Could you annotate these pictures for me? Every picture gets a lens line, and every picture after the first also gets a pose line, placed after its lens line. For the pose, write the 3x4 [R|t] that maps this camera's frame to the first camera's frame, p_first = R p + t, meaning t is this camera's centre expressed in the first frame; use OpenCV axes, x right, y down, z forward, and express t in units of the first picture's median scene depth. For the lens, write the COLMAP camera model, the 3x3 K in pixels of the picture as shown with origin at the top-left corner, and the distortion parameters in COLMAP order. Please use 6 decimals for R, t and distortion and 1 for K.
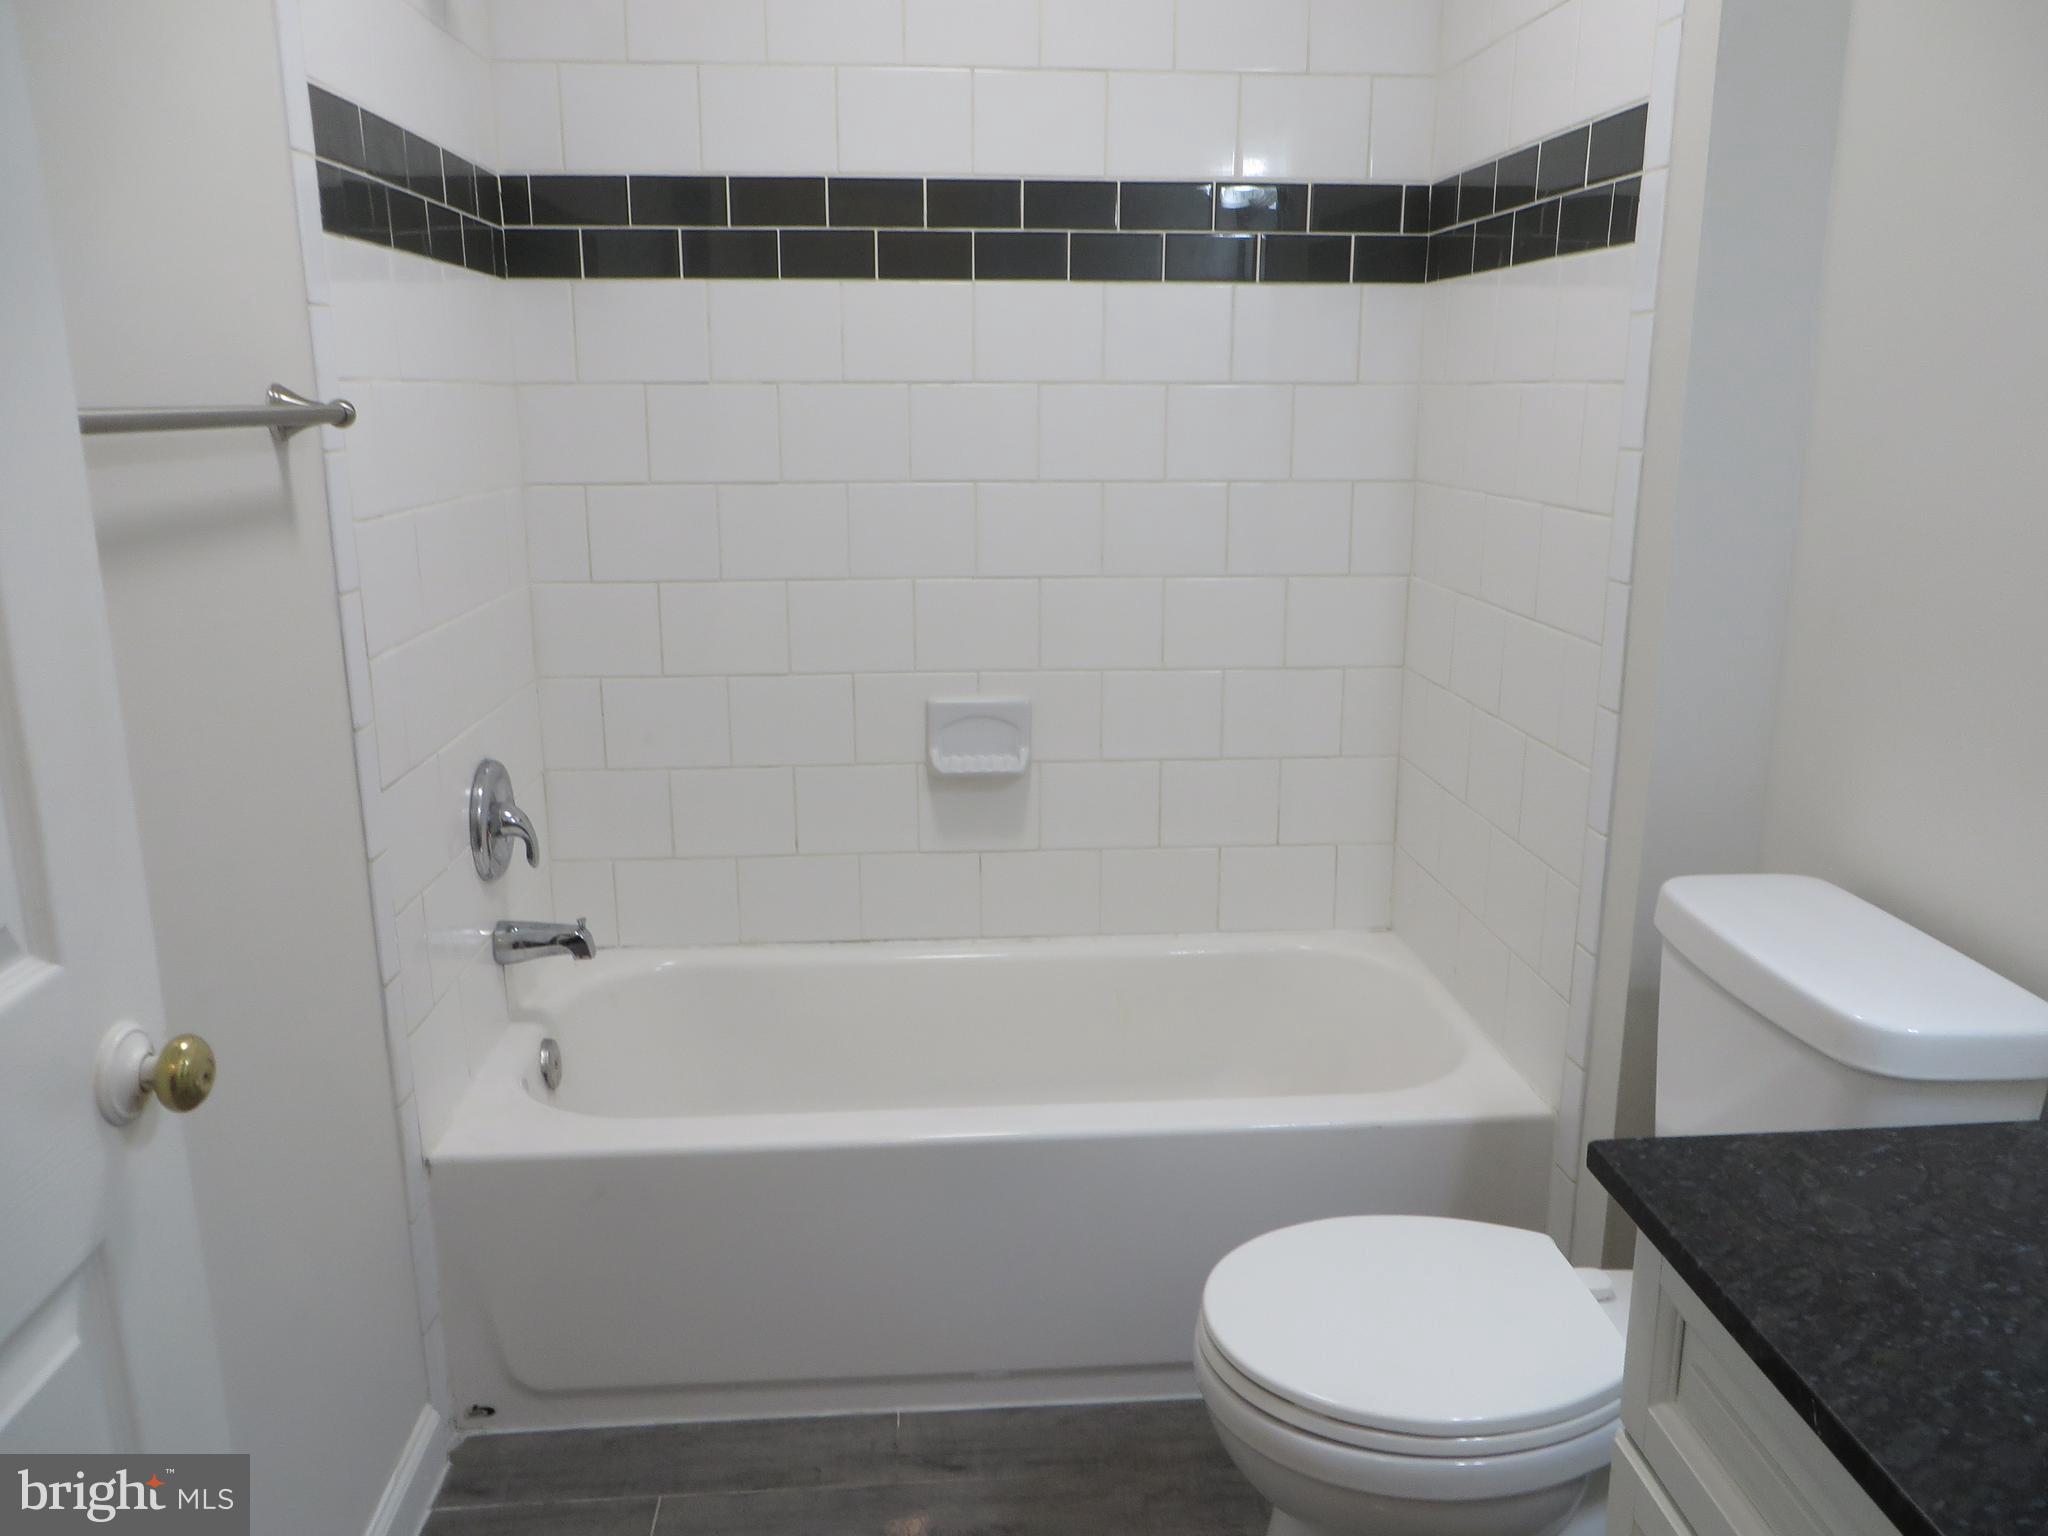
lens RADIAL K [[1532.2, 0, 1025.2], [0, 1532.2, 766.9], [0, 0, 1]] dist [-0.009004, -0.002403]
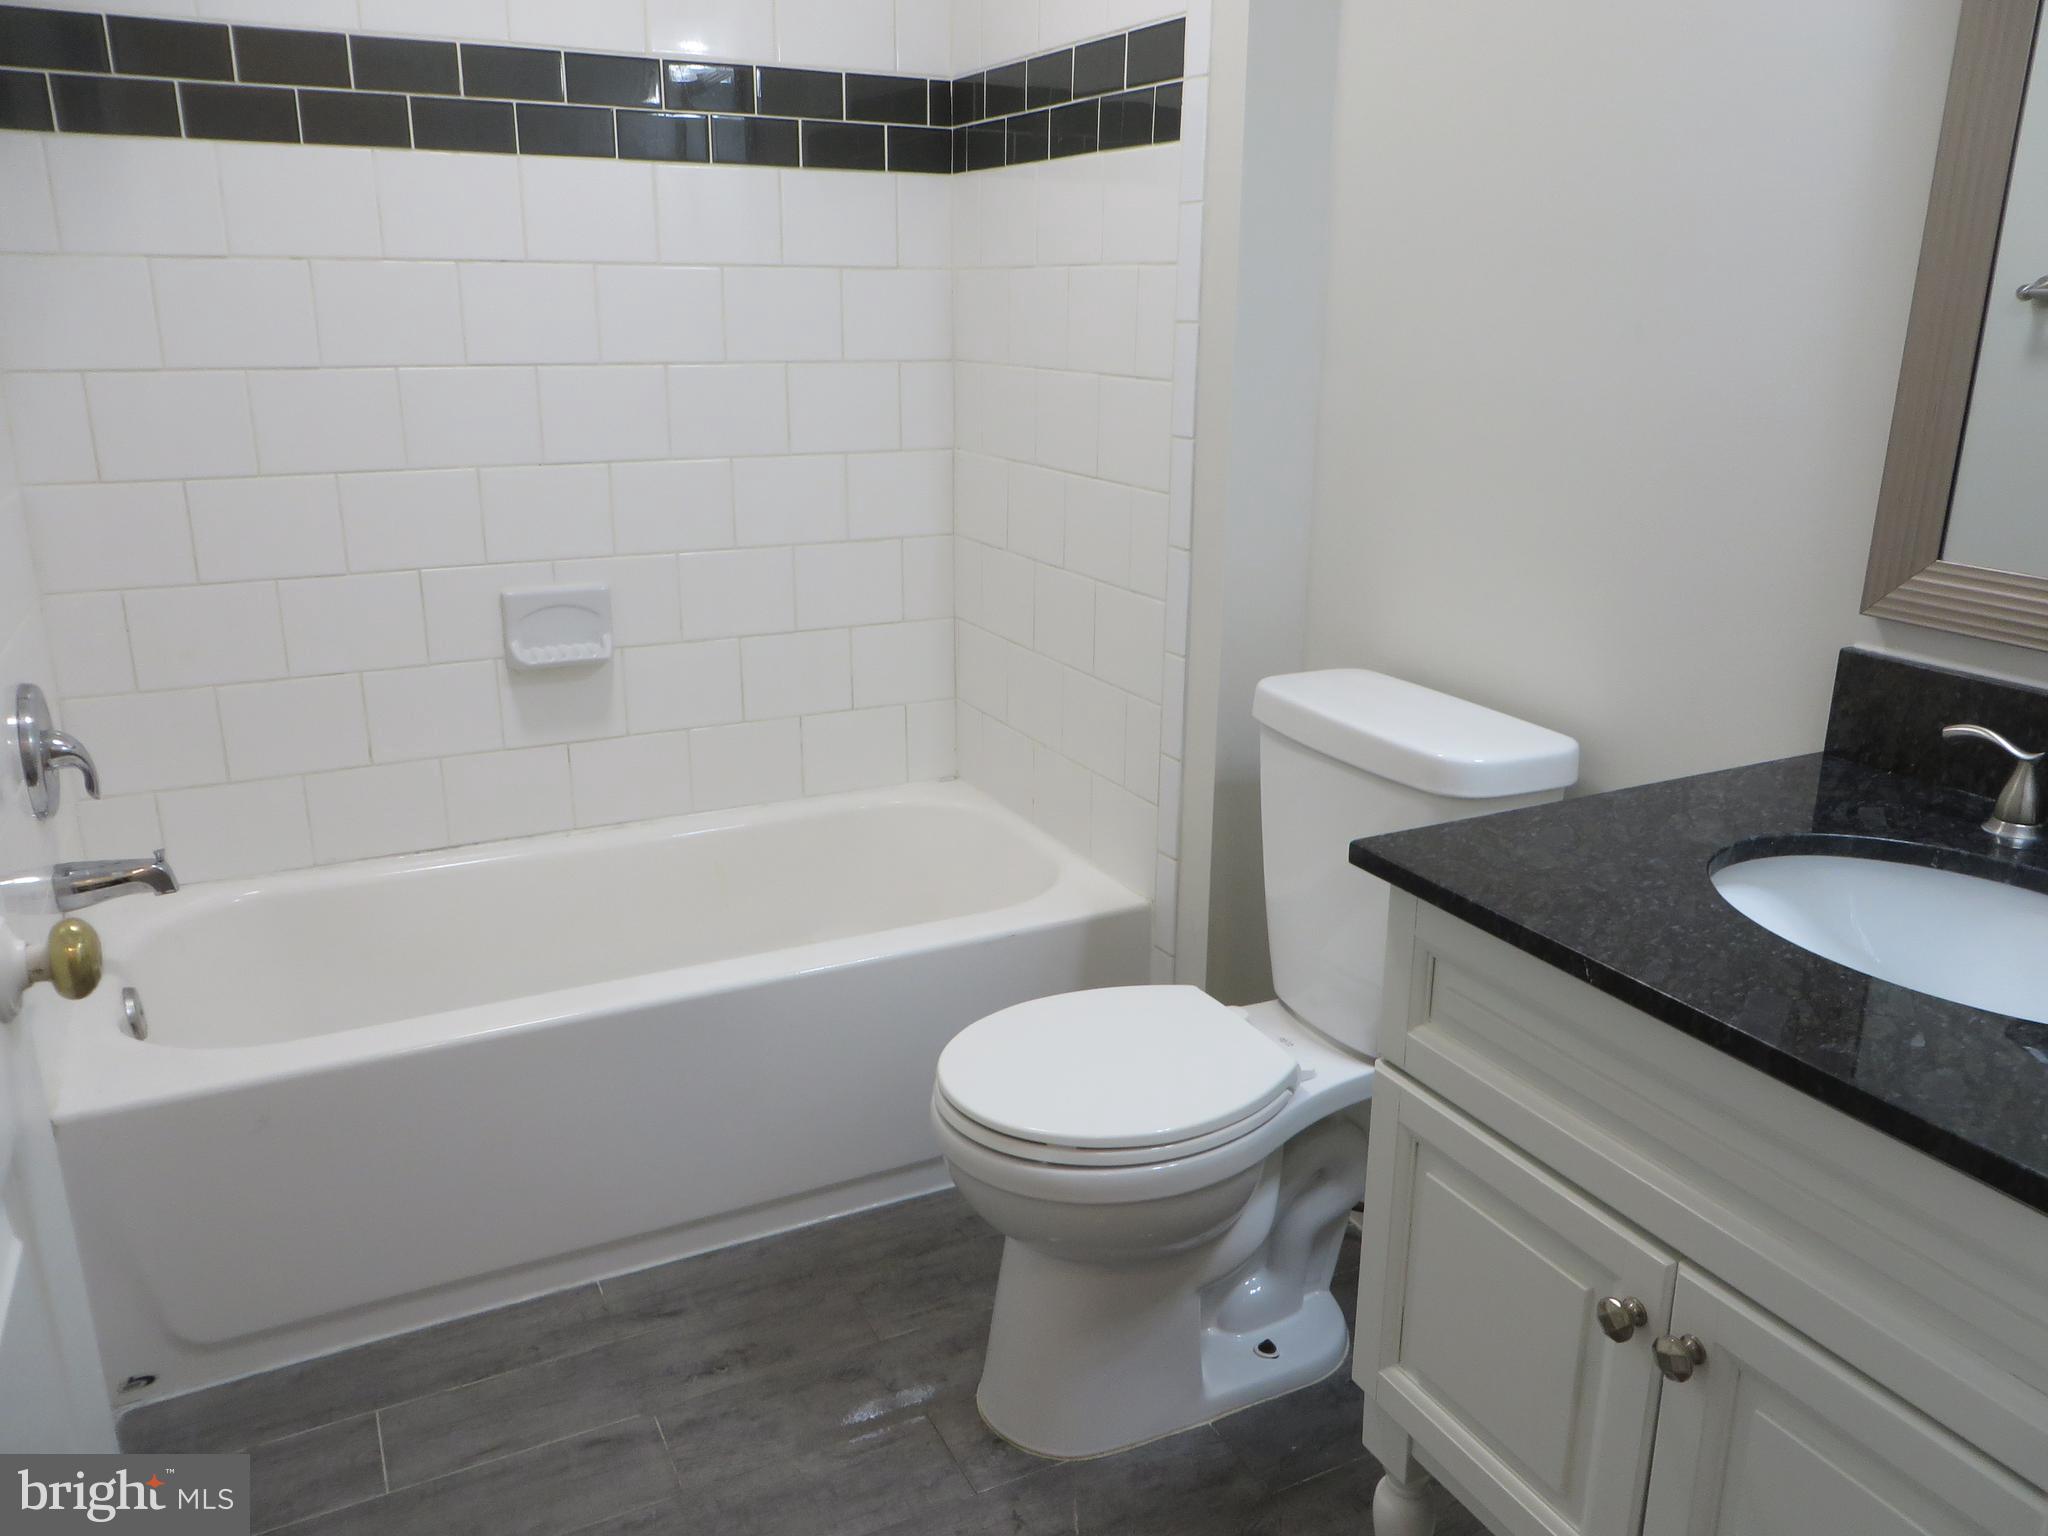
lens RADIAL K [[1532.2, 0, 1024.6], [0, 1532.2, 769.7], [0, 0, 1]] dist [-0.009004, -0.002403]
pose [[0.922198, -0.106200, 0.371849, -0.149767], [0.084123, 0.993618, 0.075150, 0.026764], [-0.377457, -0.038023, 0.925246, -0.037568]]
